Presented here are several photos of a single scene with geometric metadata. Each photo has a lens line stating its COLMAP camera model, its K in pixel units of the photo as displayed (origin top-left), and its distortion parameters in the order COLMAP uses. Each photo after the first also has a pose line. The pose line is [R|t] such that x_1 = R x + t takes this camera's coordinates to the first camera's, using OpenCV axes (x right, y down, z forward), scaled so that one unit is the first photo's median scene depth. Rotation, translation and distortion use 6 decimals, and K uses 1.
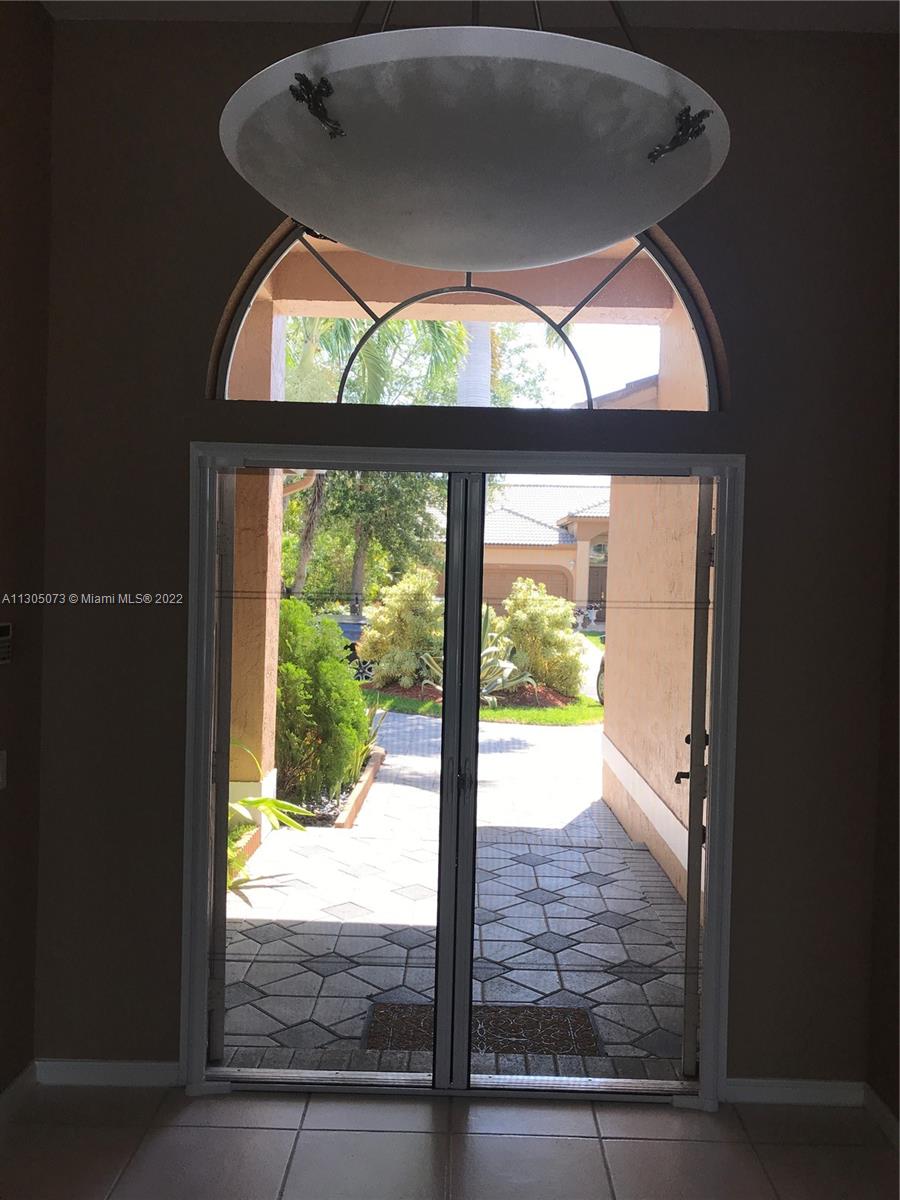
lens RADIAL K [[981.8, 0, 450.0], [0, 981.8, 600.0], [0, 0, 1]] dist [0.002568, 0.000267]
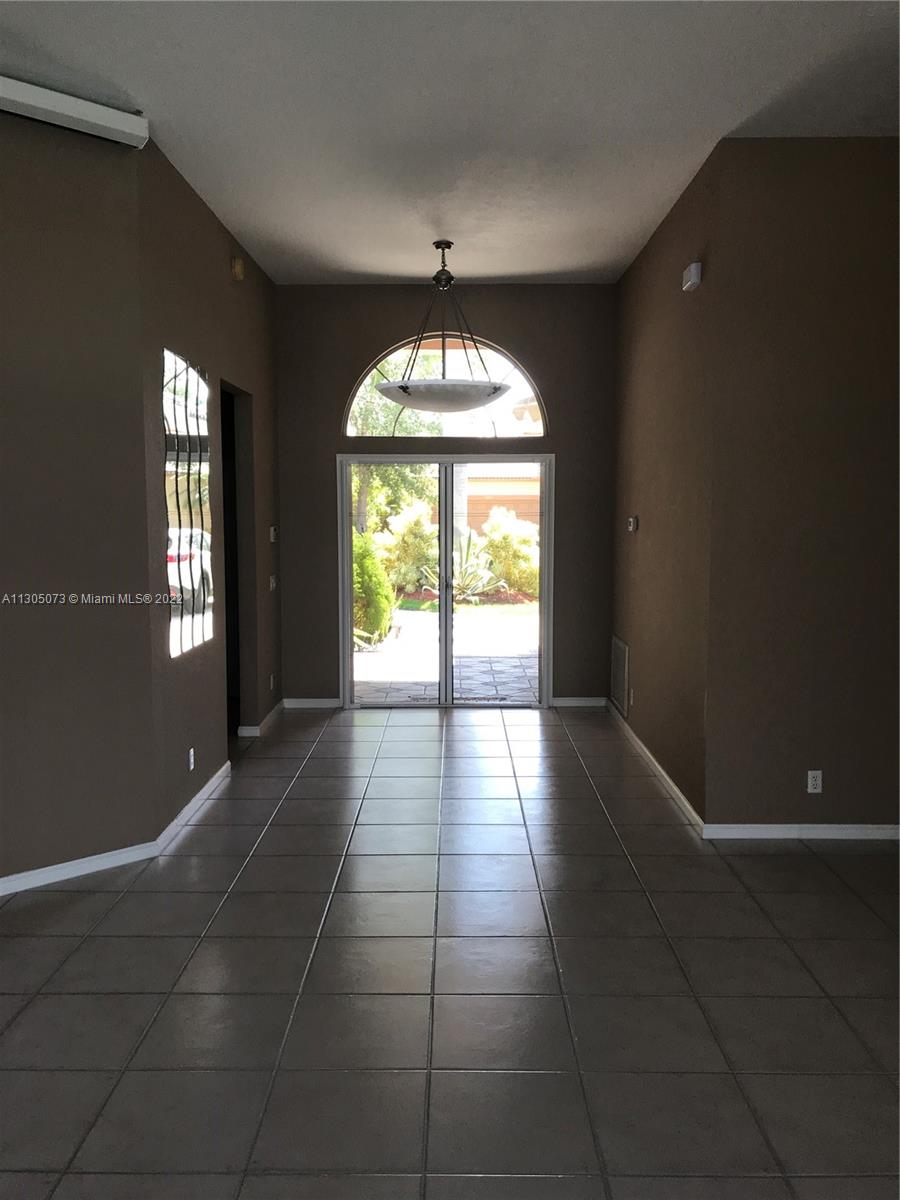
lens RADIAL K [[981.8, 0, 450.0], [0, 981.8, 600.0], [0, 0, 1]] dist [0.002568, 0.000267]
pose [[0.999676, -0.024797, 0.005829, 0.000654], [0.024335, 0.997314, 0.069089, 0.009248], [-0.007527, -0.068924, 0.997593, -0.315191]]
